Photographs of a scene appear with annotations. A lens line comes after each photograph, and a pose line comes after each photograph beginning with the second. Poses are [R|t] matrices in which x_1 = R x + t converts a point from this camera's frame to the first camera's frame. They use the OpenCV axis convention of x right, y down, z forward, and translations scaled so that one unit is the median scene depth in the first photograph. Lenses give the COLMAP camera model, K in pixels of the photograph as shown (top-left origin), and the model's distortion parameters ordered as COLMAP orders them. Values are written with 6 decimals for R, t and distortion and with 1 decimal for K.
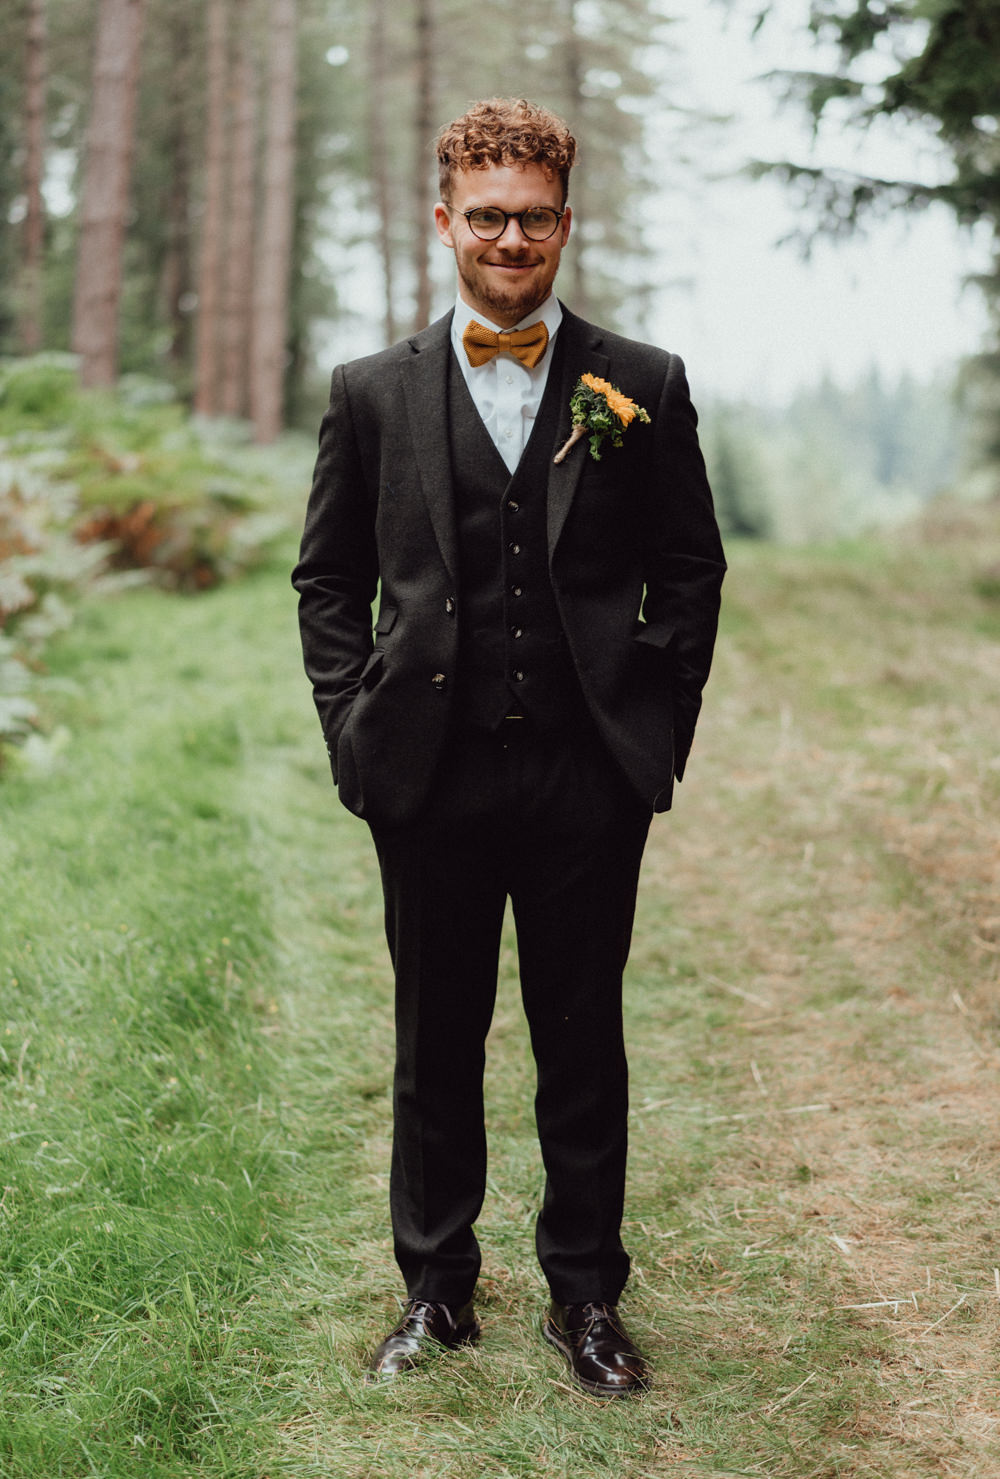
lens RADIAL K [[2705.9, 0, 500.0], [0, 2705.9, 739.5], [0, 0, 1]] dist [0.053993, -0.013115]
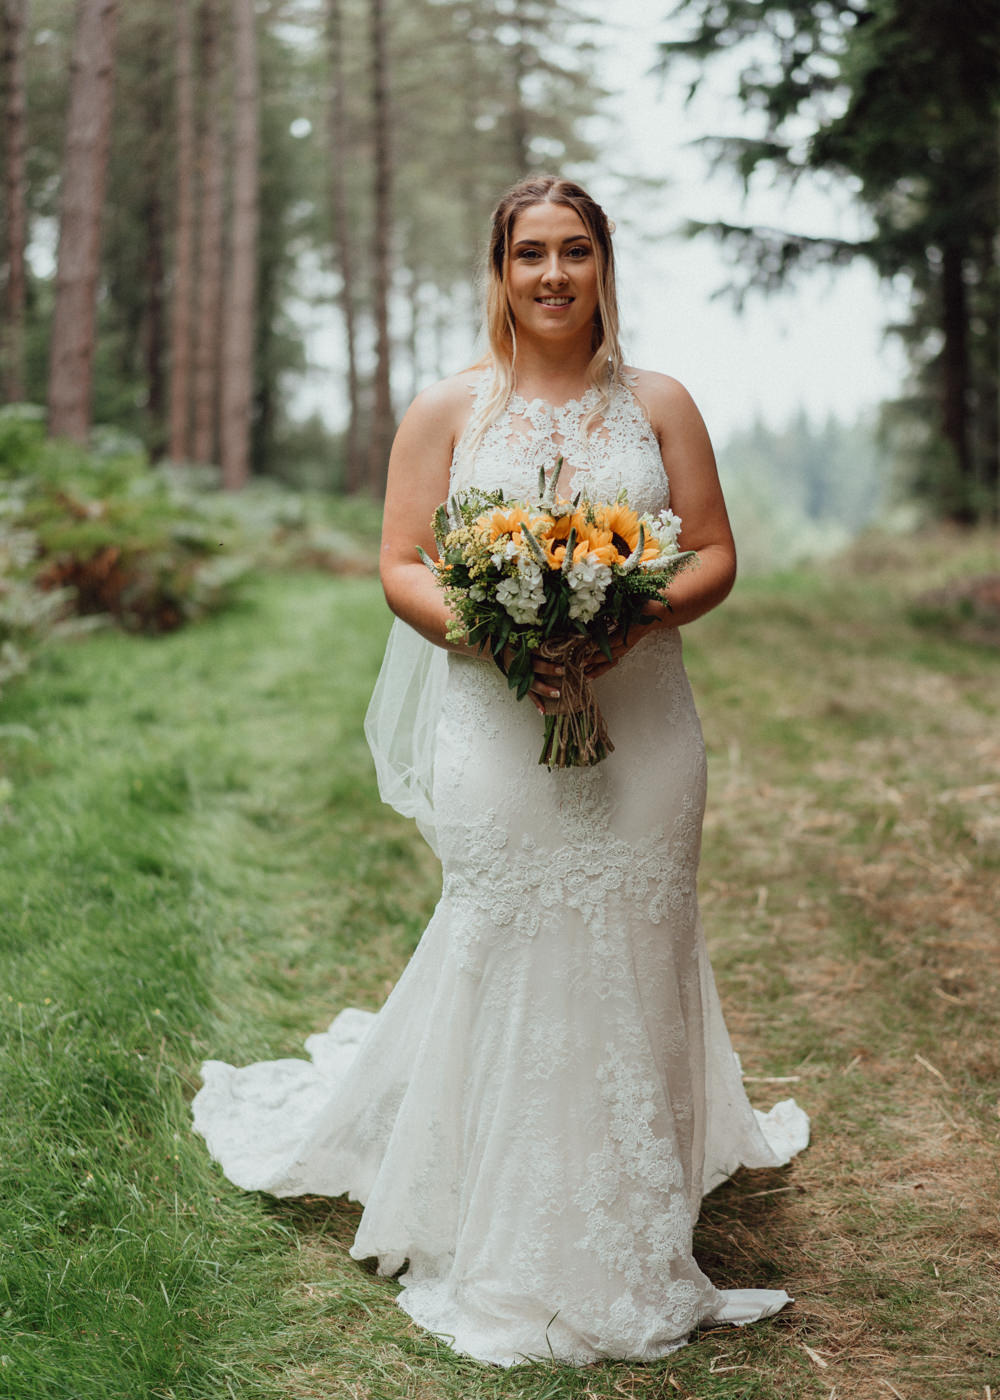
lens RADIAL K [[2359.5, 0, 547.8], [0, 2359.5, 743.9], [0, 0, 1]] dist [-0.023683, 0.206688]
pose [[0.999354, -0.016553, 0.031894, 0.007576], [0.016551, 0.999863, 0.000311, -0.011949], [-0.031895, 0.000218, 0.999491, 0.114080]]
